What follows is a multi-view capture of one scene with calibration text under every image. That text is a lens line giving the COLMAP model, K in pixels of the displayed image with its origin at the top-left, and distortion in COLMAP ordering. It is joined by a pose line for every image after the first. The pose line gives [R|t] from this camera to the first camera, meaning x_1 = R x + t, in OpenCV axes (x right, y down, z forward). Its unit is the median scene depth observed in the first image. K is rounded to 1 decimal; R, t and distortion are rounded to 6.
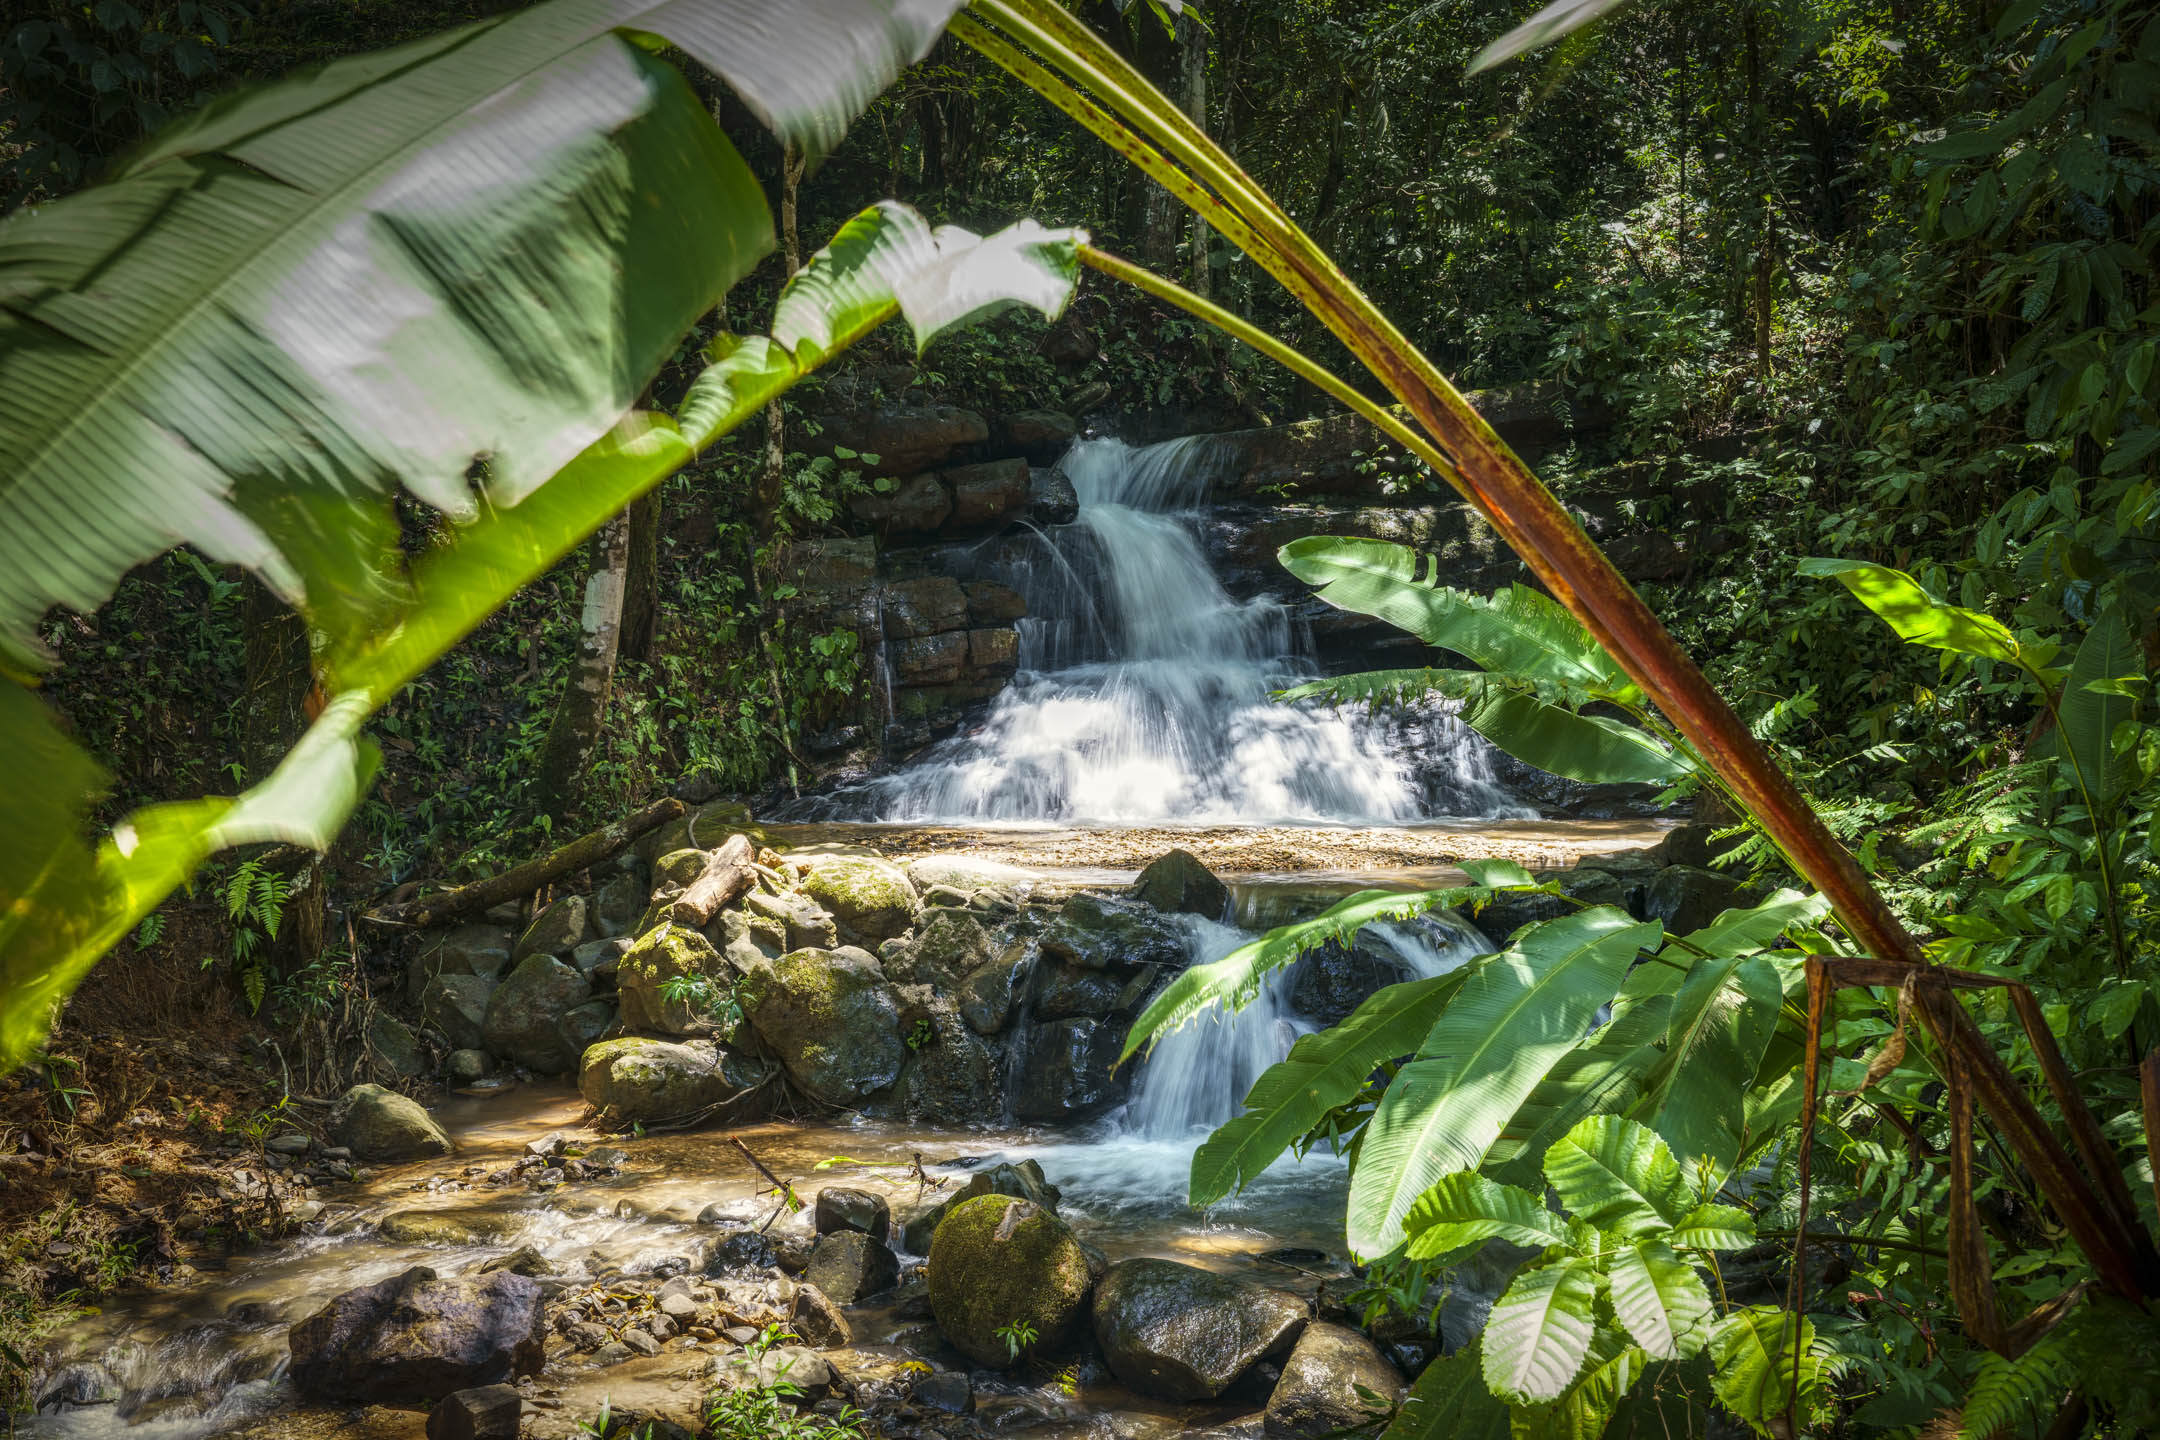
lens RADIAL K [[2202.5, 0, 1080.4], [0, 2202.5, 719.8], [0, 0, 1]] dist [0.012484, 0.000000]
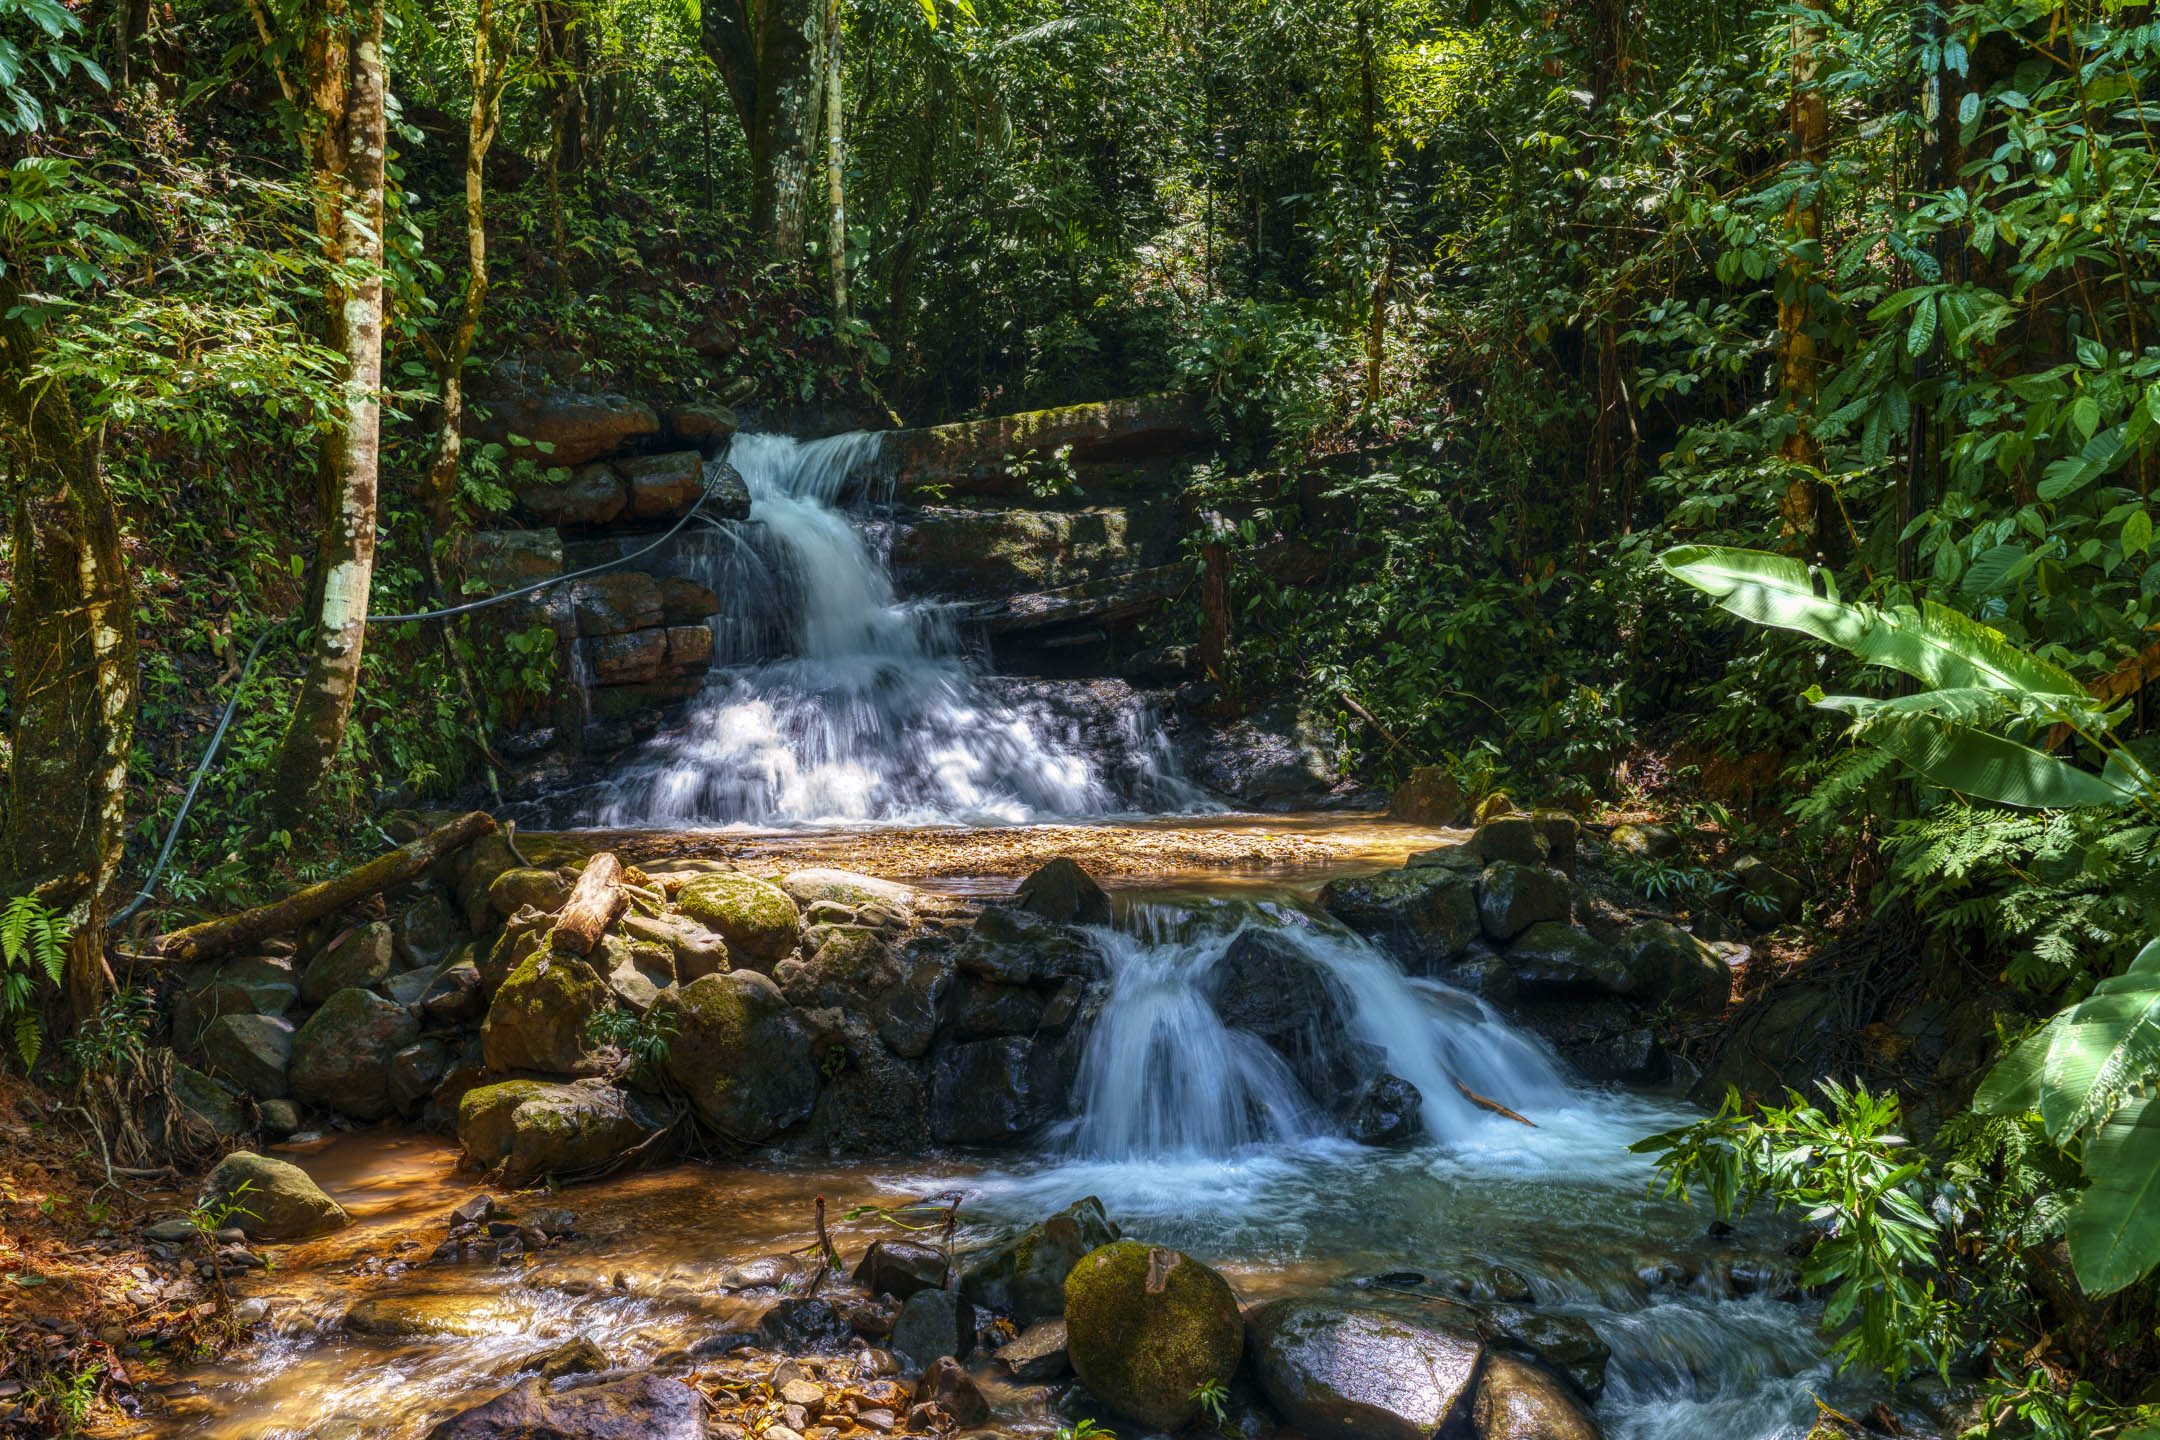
lens RADIAL K [[2095.5, 0, 1079.8], [0, 2095.5, 719.2], [0, 0, 1]] dist [0.007289, 0.000000]
pose [[0.961741, -0.004214, 0.273927, -0.163782], [0.002822, 0.999981, 0.005478, -0.006301], [-0.273945, -0.004495, 0.961735, 0.081545]]
